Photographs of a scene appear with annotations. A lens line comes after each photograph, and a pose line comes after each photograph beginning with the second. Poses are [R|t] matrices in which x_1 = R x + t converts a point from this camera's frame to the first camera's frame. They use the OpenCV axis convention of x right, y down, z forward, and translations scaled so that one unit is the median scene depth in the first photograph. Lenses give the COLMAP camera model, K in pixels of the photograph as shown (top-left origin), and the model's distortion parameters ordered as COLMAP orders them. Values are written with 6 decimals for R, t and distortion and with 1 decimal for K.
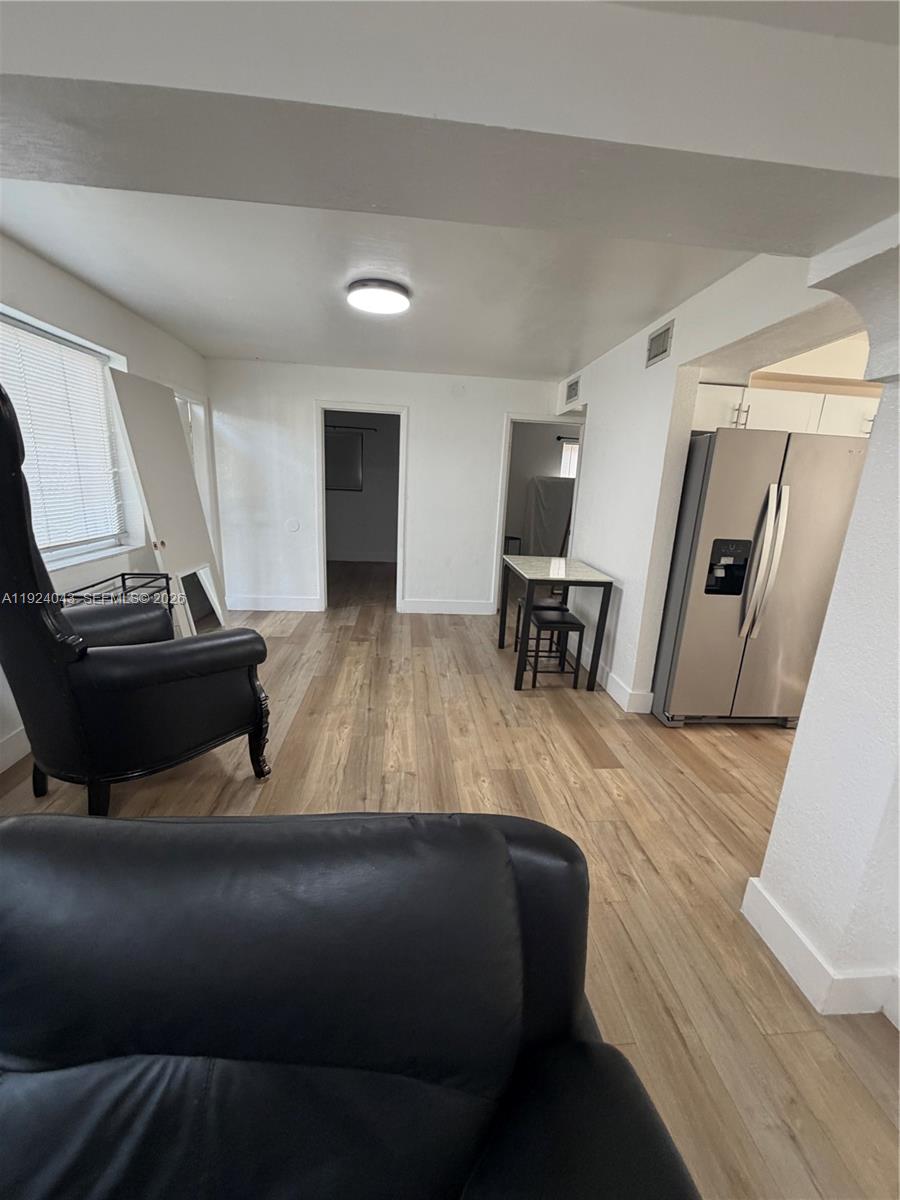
lens RADIAL K [[476.4, 0, 445.1], [0, 476.4, 594.9], [0, 0, 1]] dist [-0.000831, -0.000140]
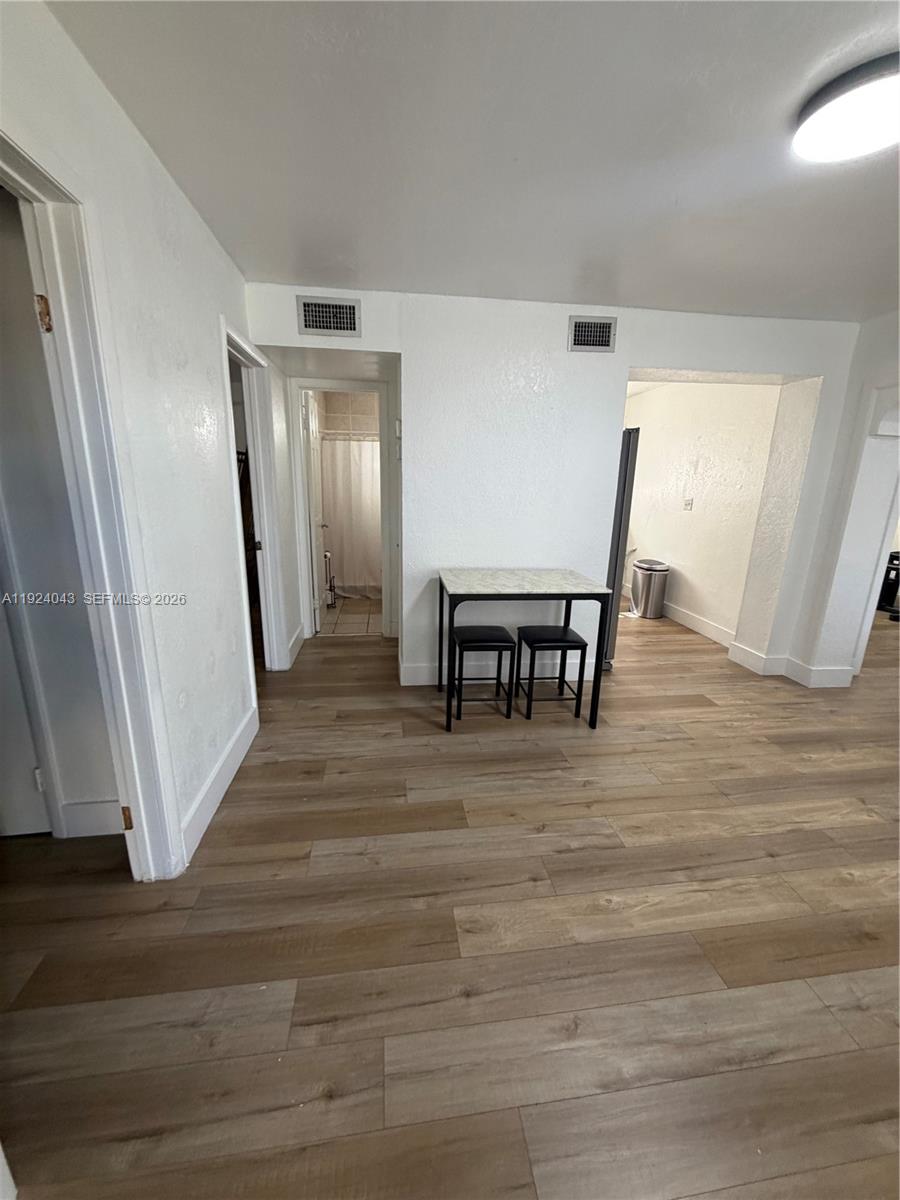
lens RADIAL K [[476.4, 0, 451.2], [0, 476.4, 599.8], [0, 0, 1]] dist [-0.000831, -0.000140]
pose [[-0.050721, -0.294942, 0.954168, -0.600689], [0.211435, 0.930571, 0.298887, -0.327840], [-0.976075, 0.216904, 0.015161, 1.259616]]
